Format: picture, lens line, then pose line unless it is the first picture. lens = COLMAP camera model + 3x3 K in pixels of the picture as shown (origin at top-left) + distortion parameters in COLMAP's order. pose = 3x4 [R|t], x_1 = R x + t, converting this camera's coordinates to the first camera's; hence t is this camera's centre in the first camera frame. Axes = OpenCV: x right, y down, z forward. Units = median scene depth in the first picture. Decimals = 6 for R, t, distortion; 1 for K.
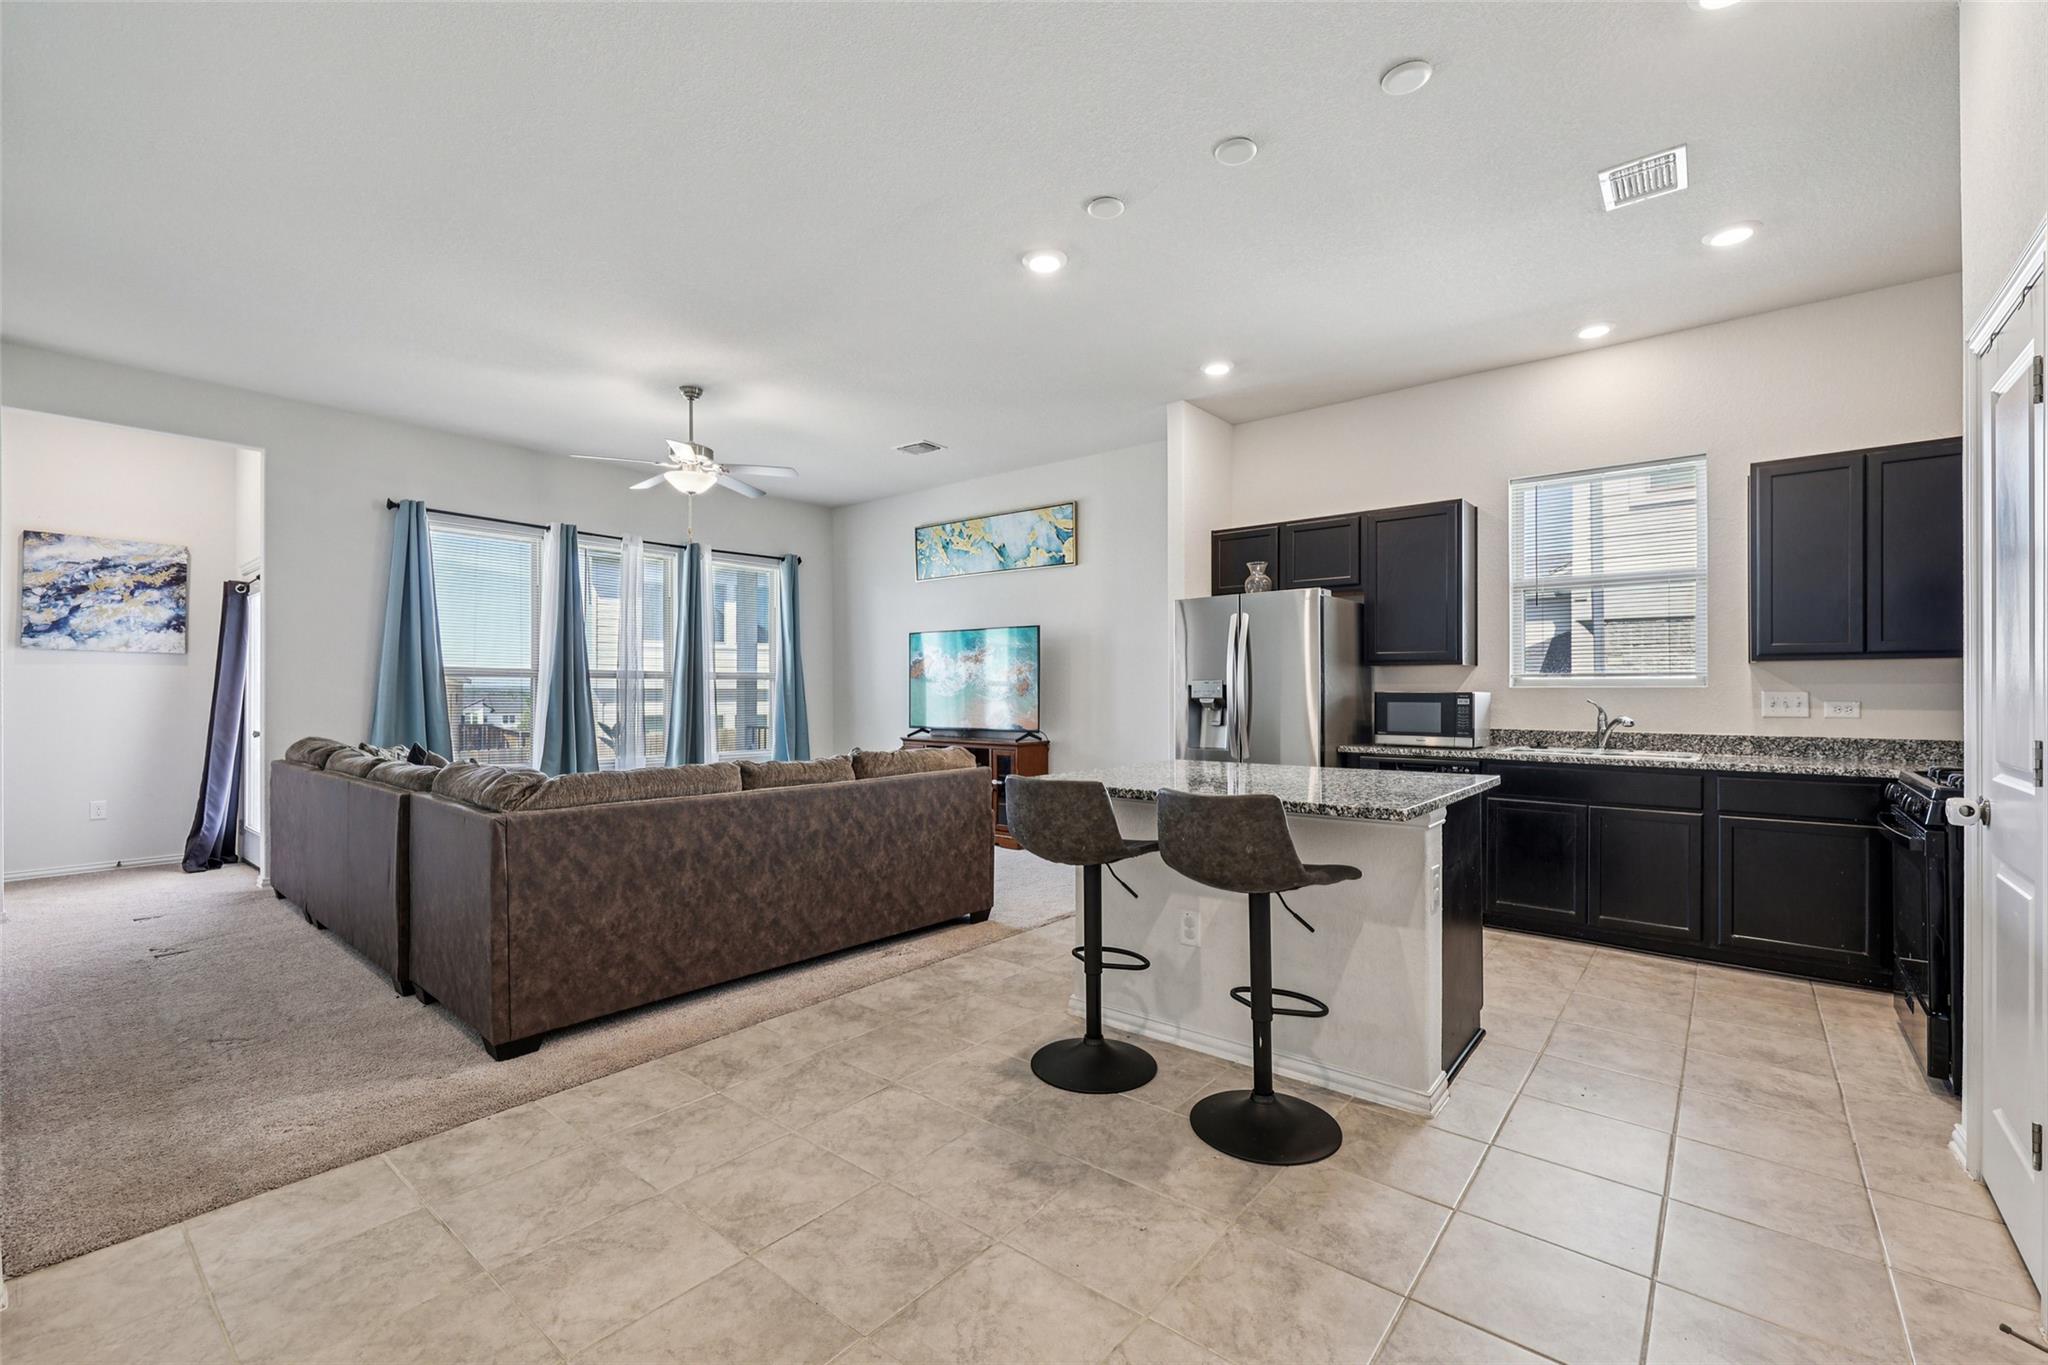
lens RADIAL K [[863.3, 0, 1029.2], [0, 863.3, 686.5], [0, 0, 1]] dist [-0.001656, 0.000983]
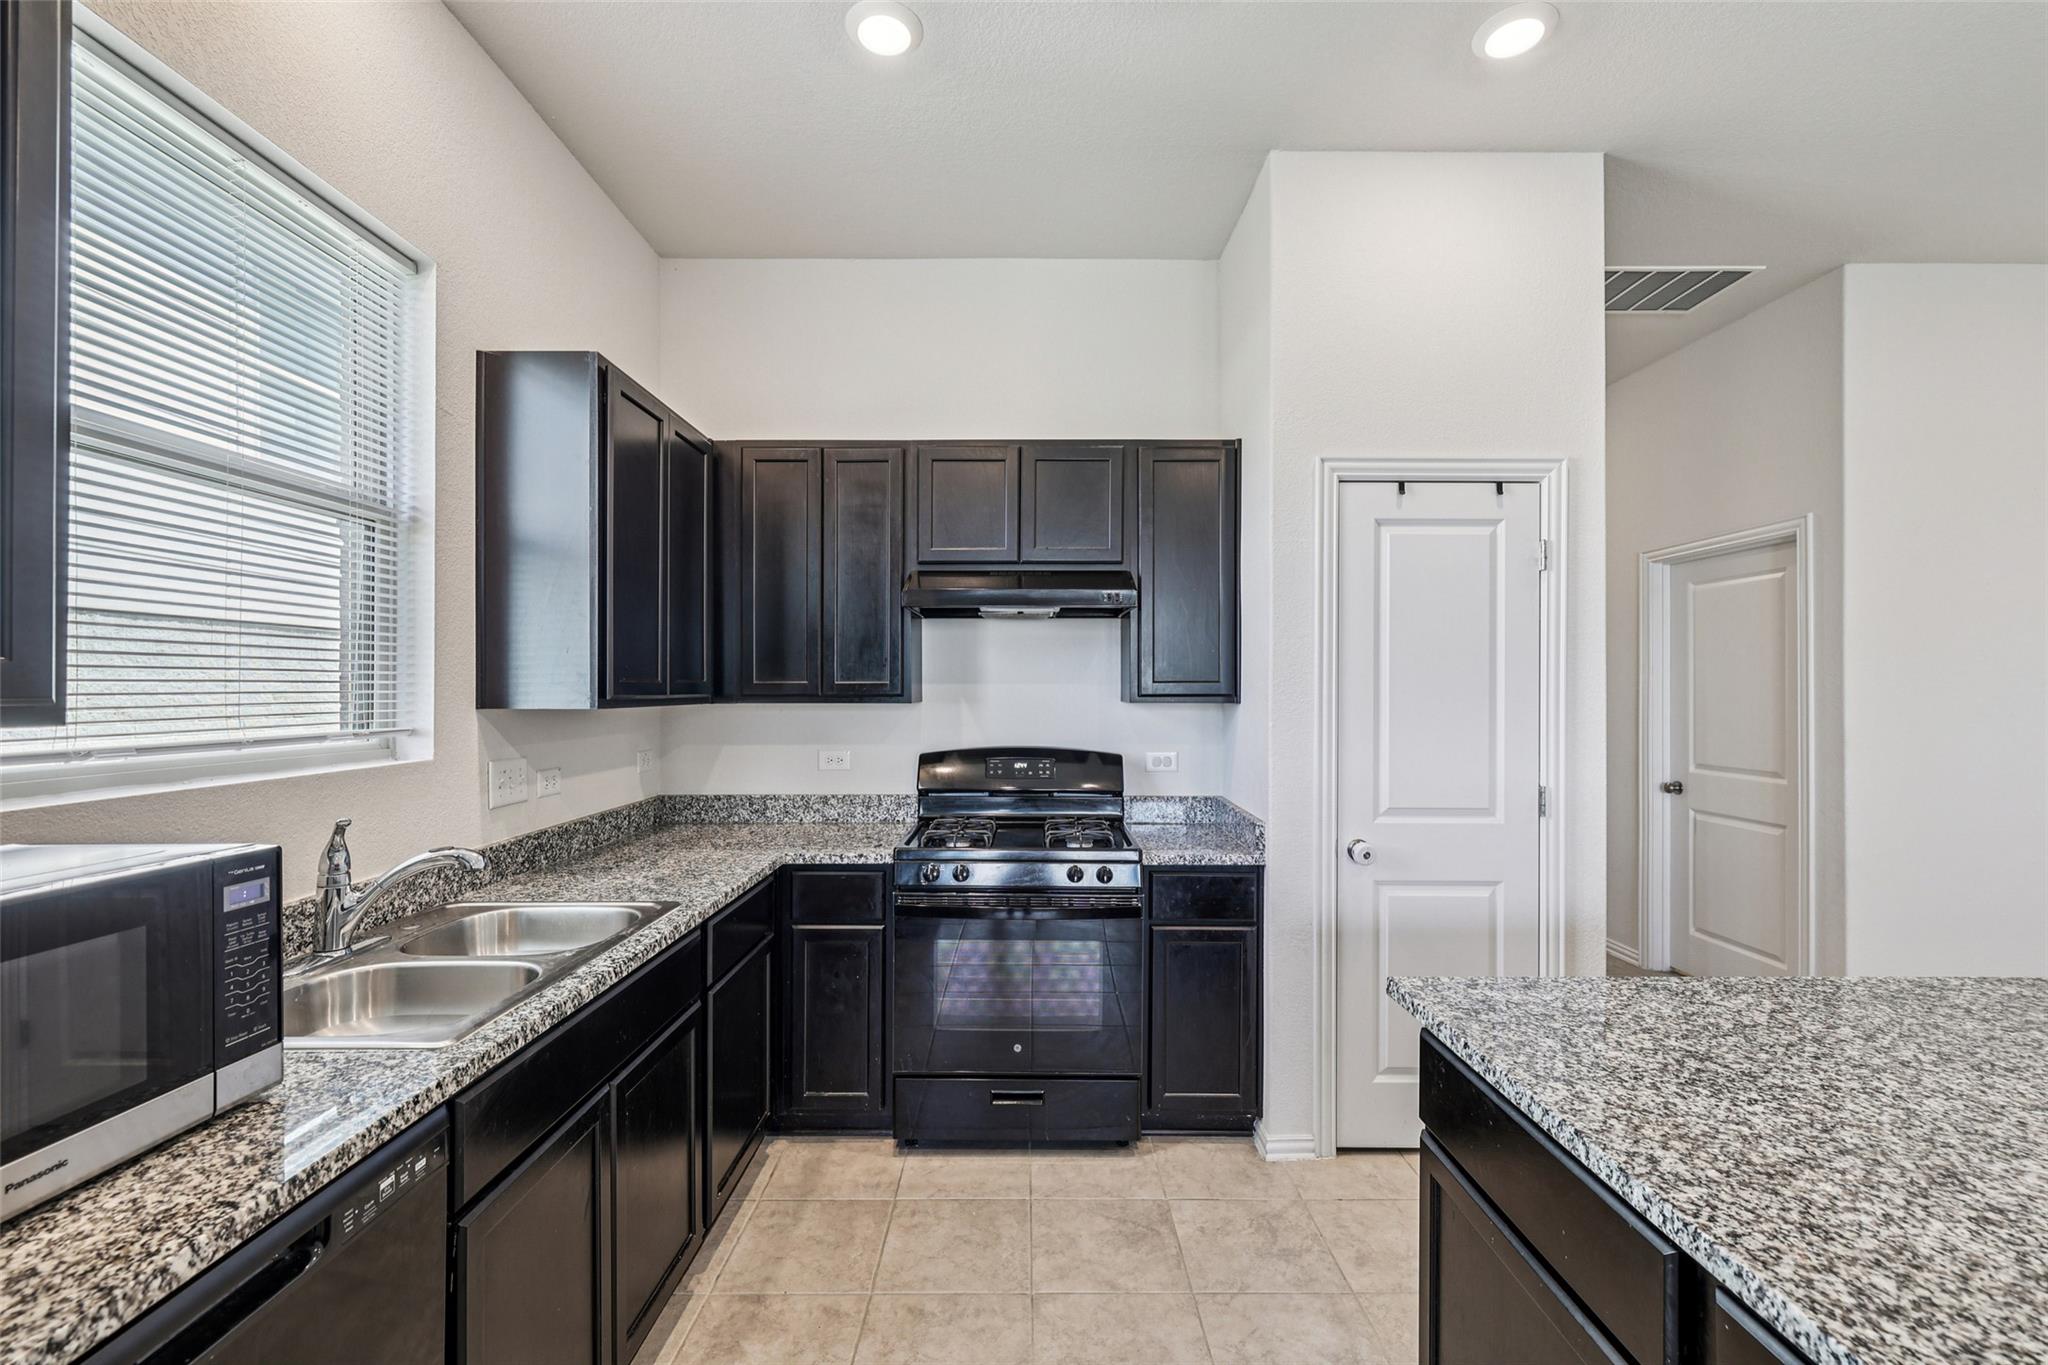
lens RADIAL K [[863.3, 0, 1028.6], [0, 863.3, 687.1], [0, 0, 1]] dist [-0.001656, 0.000983]
pose [[-0.634037, -0.000348, 0.773303, 0.200257], [-0.007633, 0.999954, -0.005808, -0.036262], [-0.773265, -0.009585, -0.634010, 0.979475]]
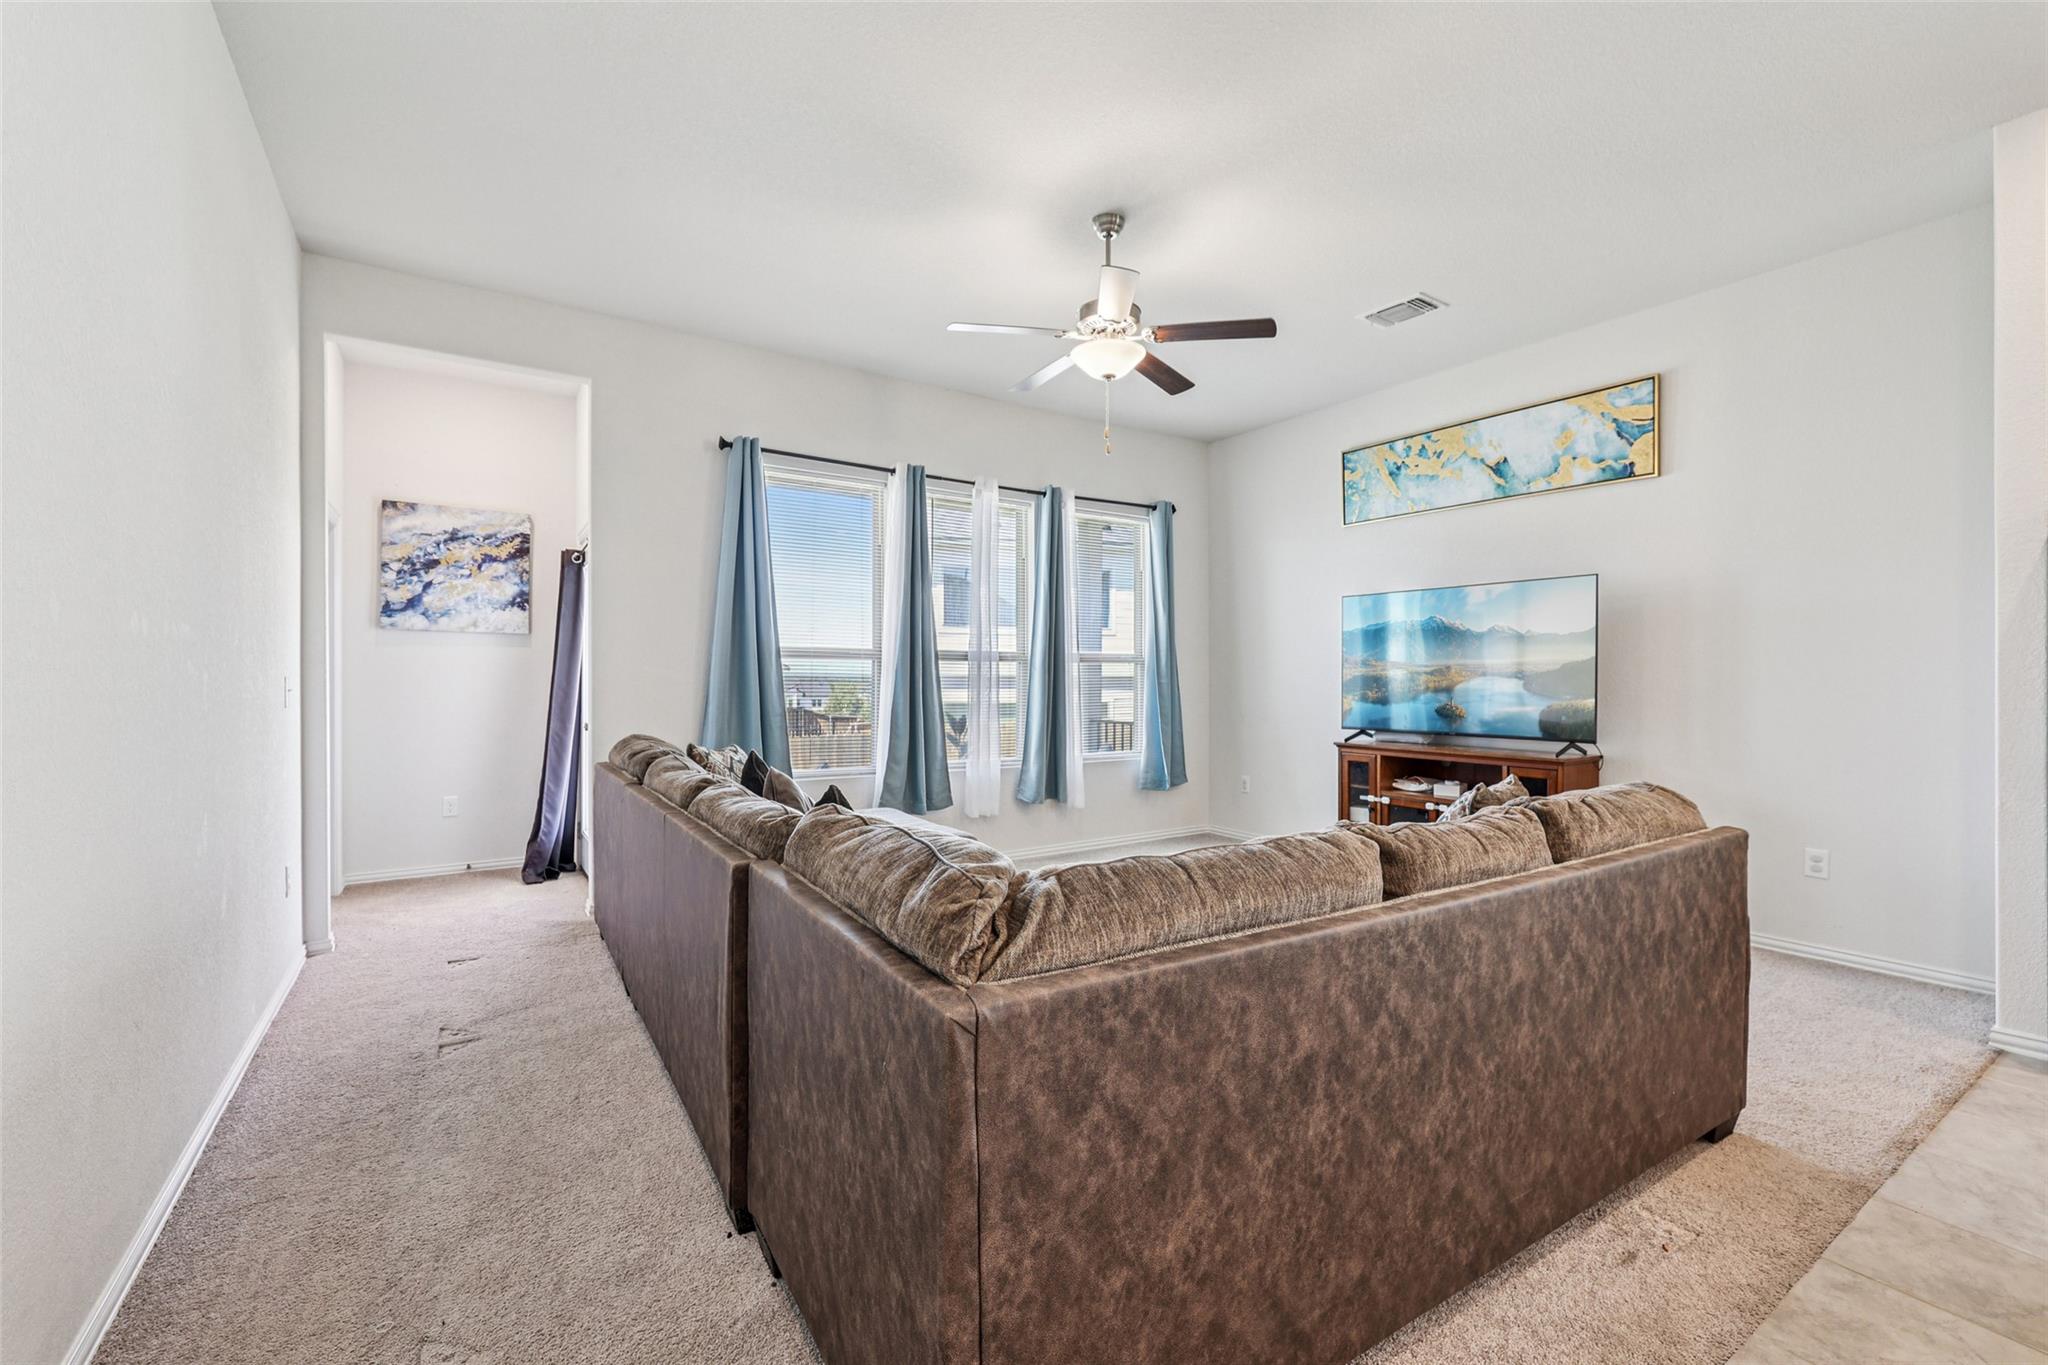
lens RADIAL K [[863.3, 0, 1031.8], [0, 863.3, 678.2], [0, 0, 1]] dist [-0.001656, 0.000983]
pose [[0.956059, 0.002137, -0.293167, -0.287387], [-0.000767, 0.999988, 0.004789, 0.004006], [0.293174, -0.004354, 0.956049, 0.395019]]
